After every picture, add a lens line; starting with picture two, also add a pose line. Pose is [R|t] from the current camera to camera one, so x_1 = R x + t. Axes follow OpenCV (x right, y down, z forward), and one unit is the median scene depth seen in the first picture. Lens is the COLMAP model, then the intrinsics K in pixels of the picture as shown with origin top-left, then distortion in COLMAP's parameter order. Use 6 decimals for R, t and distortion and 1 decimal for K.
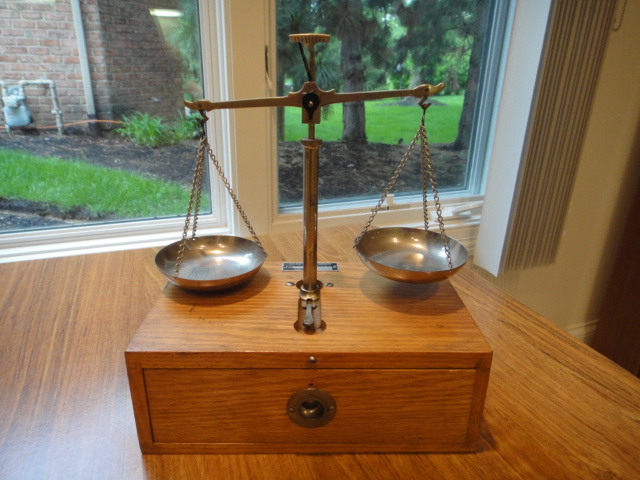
lens RADIAL K [[474.9, 0, 320.0], [0, 474.9, 240.0], [0, 0, 1]] dist [0.024995, -0.000629]
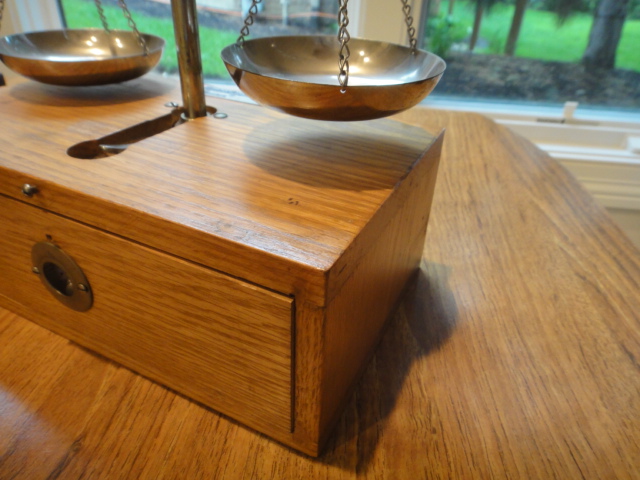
lens RADIAL K [[472.7, 0, 300.6], [0, 472.7, 231.9], [0, 0, 1]] dist [0.003298, 0.001804]
pose [[0.879808, 0.259017, -0.398558, 0.401585], [-0.193348, 0.960999, 0.197730, 0.100430], [0.434229, -0.096904, 0.895575, 0.503559]]
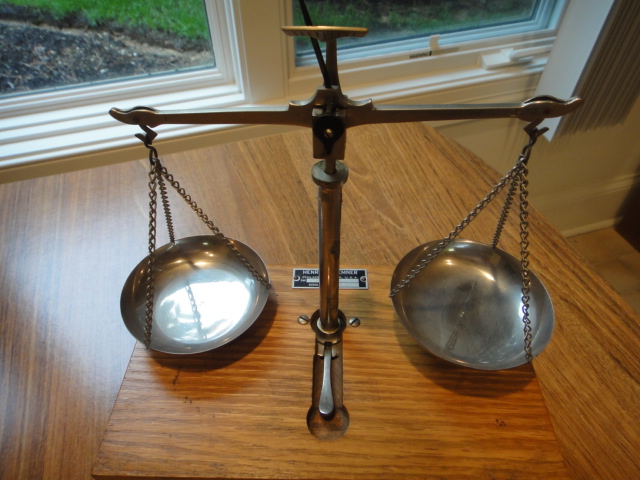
lens RADIAL K [[470.4, 0, 321.0], [0, 470.4, 256.3], [0, 0, 1]] dist [0.014870, 0.000298]
pose [[0.998732, 0.013856, -0.048391, 0.000954], [0.008317, 0.902727, 0.430134, -0.334579], [0.049644, -0.429991, 0.901467, 0.374318]]
